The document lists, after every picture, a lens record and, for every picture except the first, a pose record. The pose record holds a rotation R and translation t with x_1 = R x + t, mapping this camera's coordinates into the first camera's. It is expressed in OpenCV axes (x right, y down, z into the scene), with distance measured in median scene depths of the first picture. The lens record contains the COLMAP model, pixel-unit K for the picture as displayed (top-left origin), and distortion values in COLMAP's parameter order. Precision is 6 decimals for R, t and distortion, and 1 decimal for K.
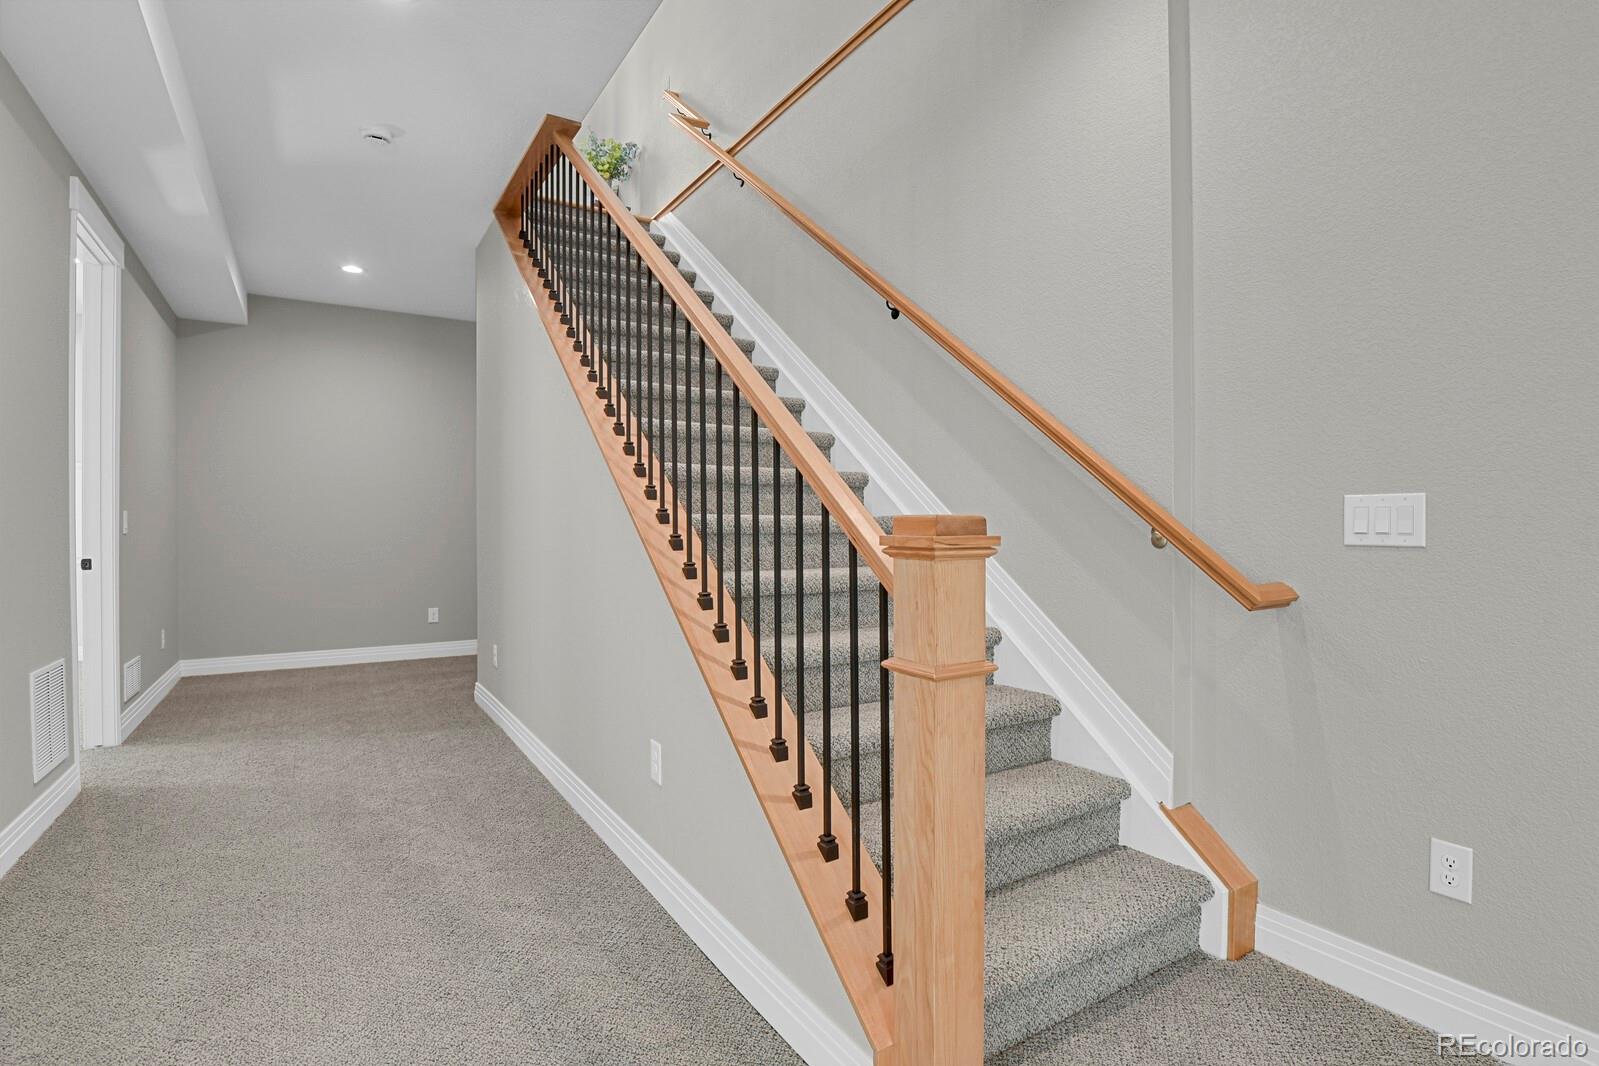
lens RADIAL K [[765.6, 0, 799.5], [0, 765.6, 533.0], [0, 0, 1]] dist [-0.002038, -0.000625]
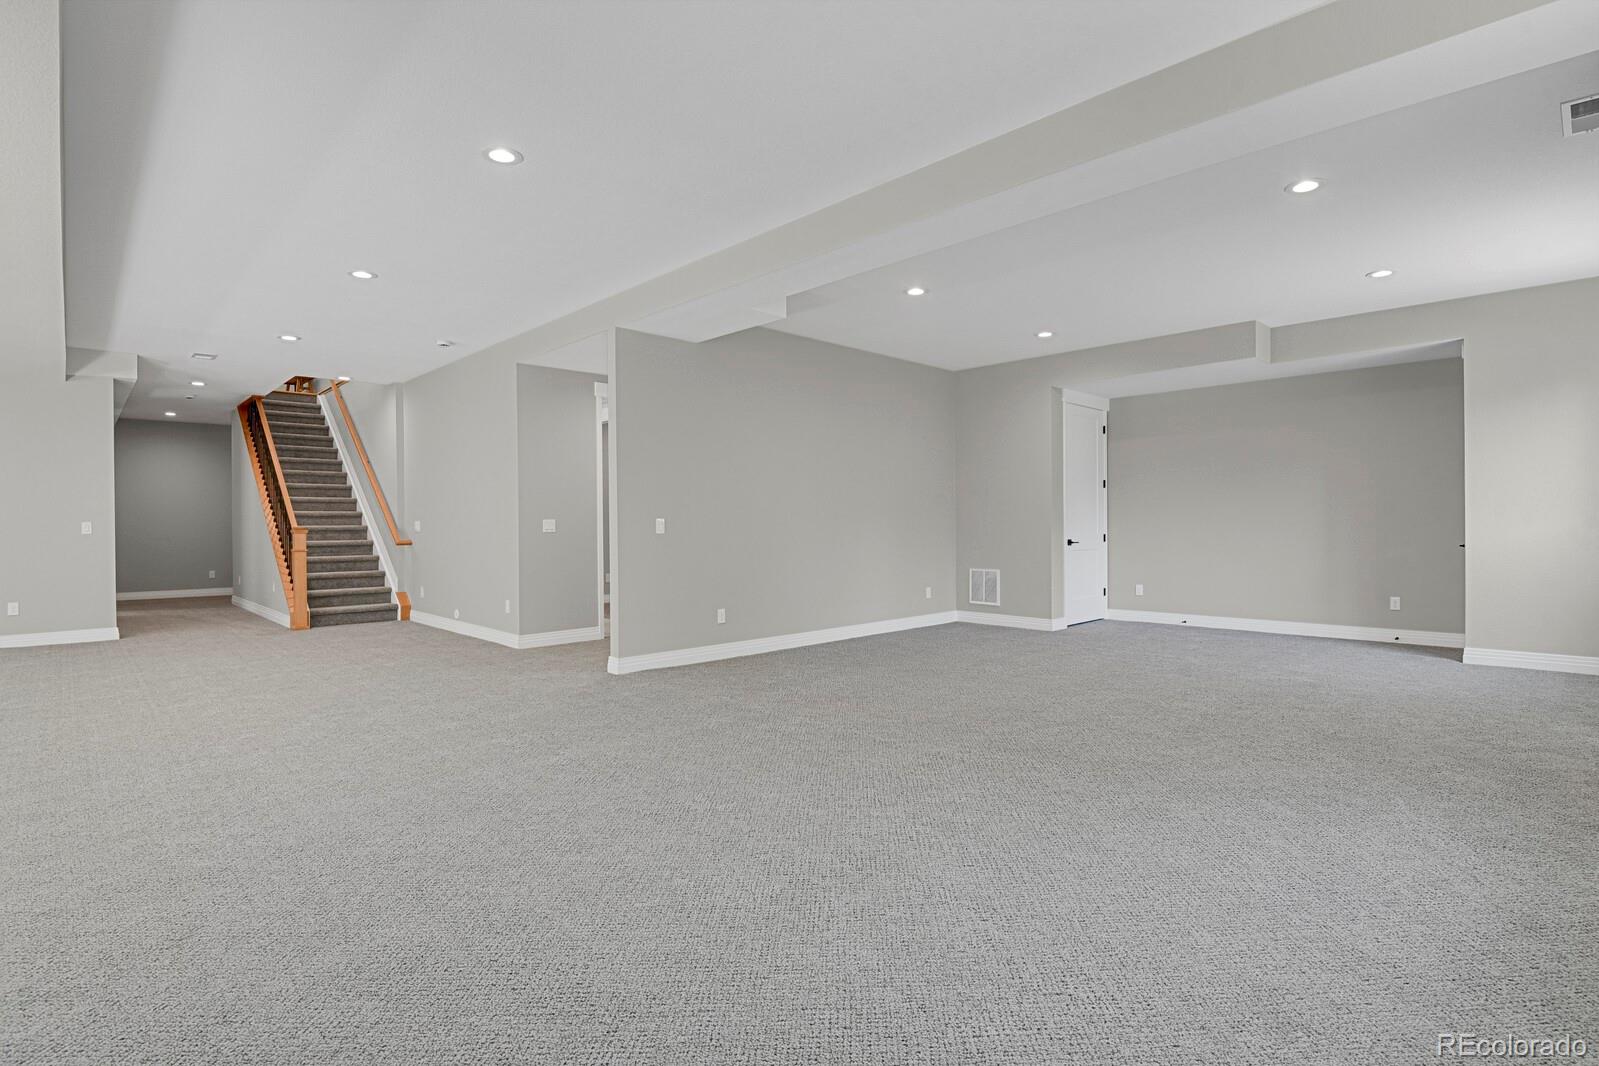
lens RADIAL K [[764.5, 0, 799.5], [0, 764.5, 533.0], [0, 0, 1]] dist [-0.009126, -0.000623]
pose [[0.977344, -0.001121, 0.211654, 1.893543], [0.003525, 0.999934, -0.010978, 0.080178], [-0.211627, 0.011475, 0.977283, -3.942372]]
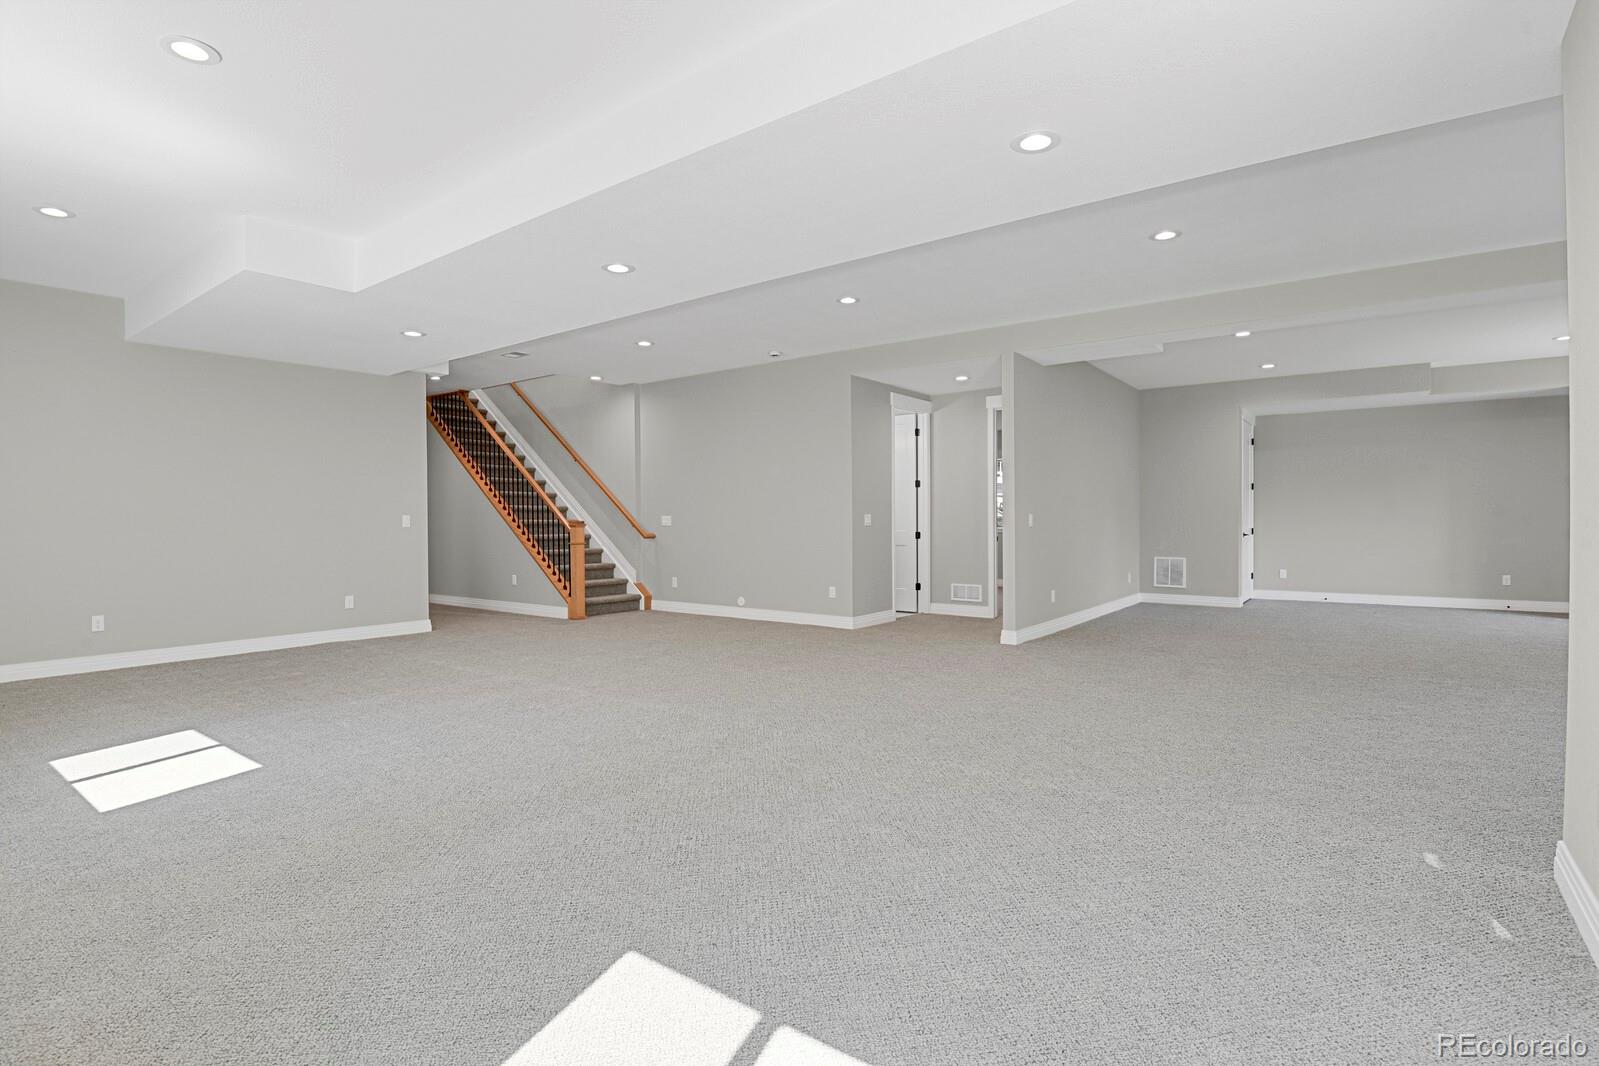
lens RADIAL K [[765.6, 0, 799.5], [0, 765.6, 533.0], [0, 0, 1]] dist [-0.002038, -0.000625]
pose [[0.929814, -0.003122, 0.368016, -0.308790], [0.005545, 0.999969, -0.005527, 0.091161], [-0.367987, 0.007180, 0.929803, -3.815023]]
